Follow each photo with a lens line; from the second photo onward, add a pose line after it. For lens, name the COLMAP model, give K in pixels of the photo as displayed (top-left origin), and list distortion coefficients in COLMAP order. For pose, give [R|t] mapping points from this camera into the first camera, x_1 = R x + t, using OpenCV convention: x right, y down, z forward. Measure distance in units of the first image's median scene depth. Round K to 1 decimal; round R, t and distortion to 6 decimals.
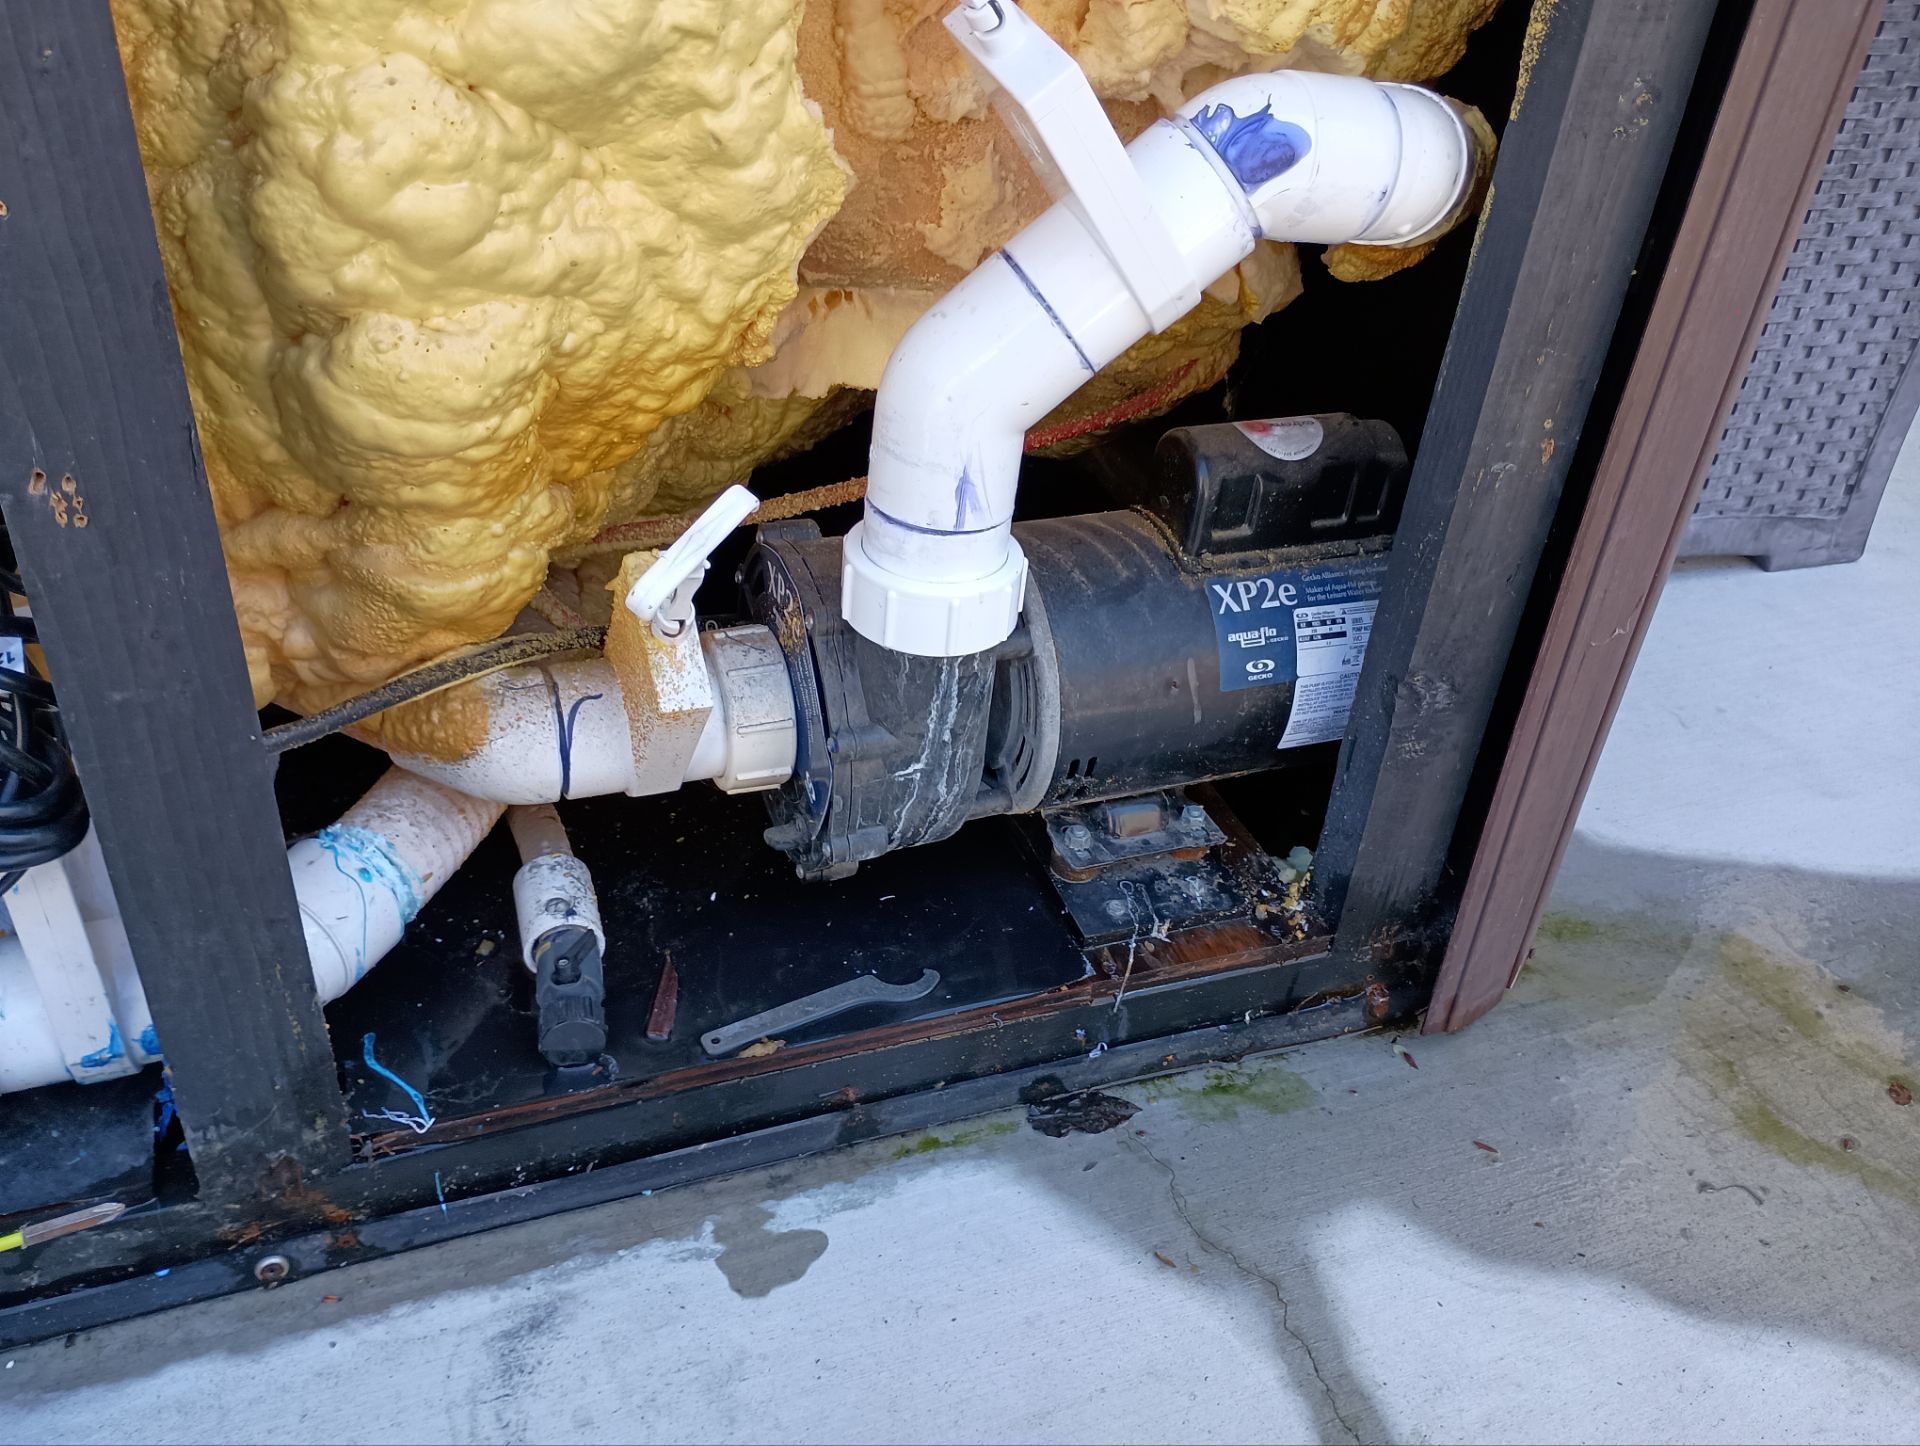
lens RADIAL K [[1605.3, 0, 960.0], [0, 1605.3, 723.0], [0, 0, 1]] dist [0.070689, -0.101316]
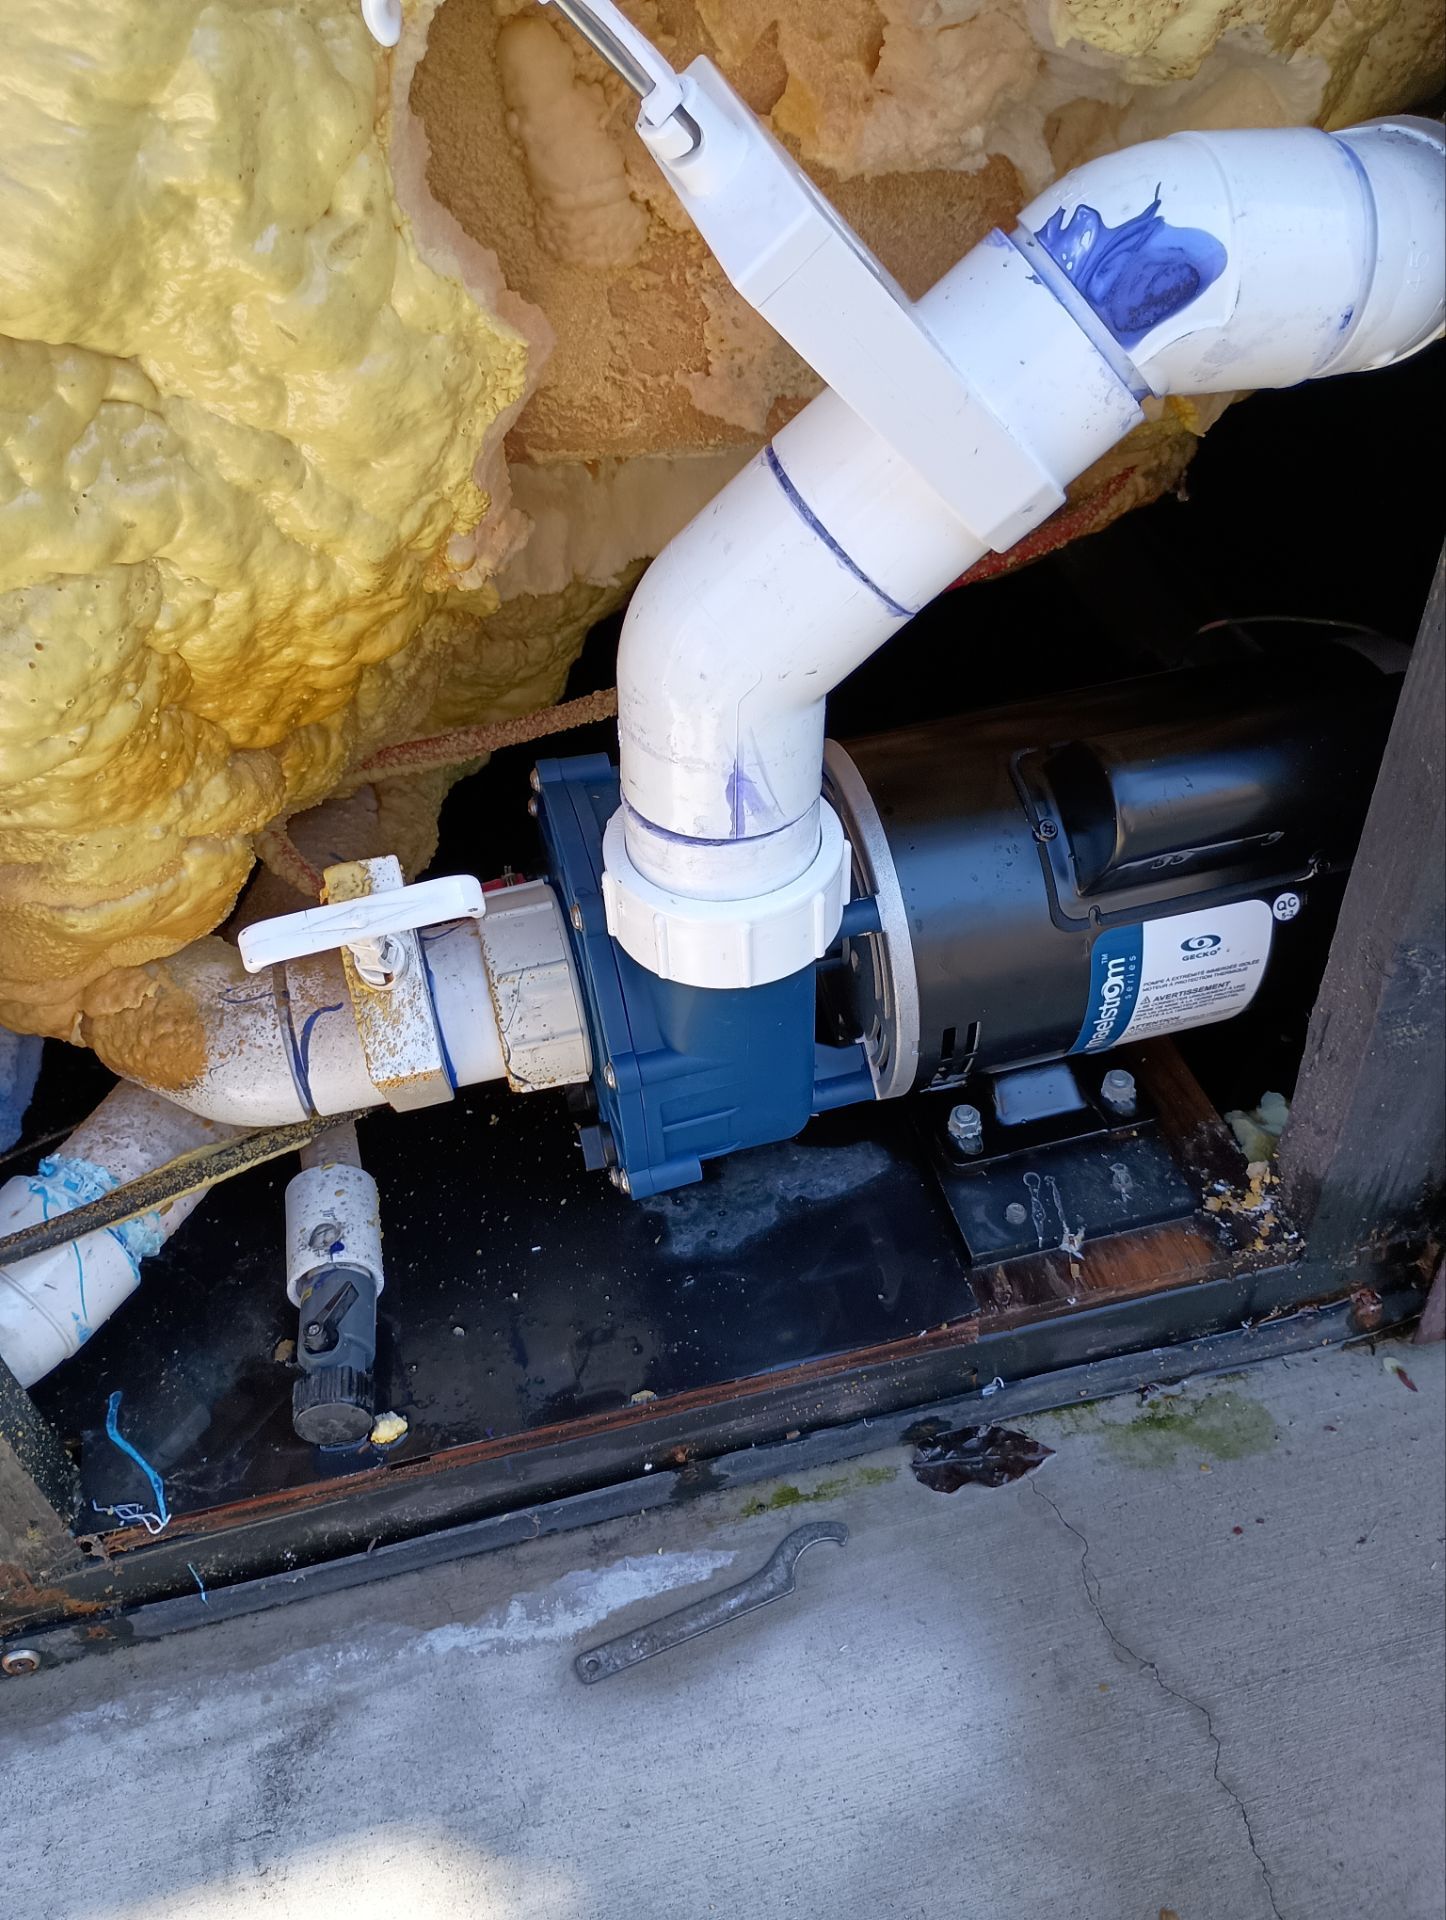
lens RADIAL K [[1605.3, 0, 746.4], [0, 1605.3, 960.1], [0, 0, 1]] dist [0.070689, -0.101316]
pose [[0.986220, -0.017195, -0.164542, 0.113523], [0.042002, 0.988021, 0.148493, -0.150924], [0.160017, -0.153358, 0.975129, 0.253227]]
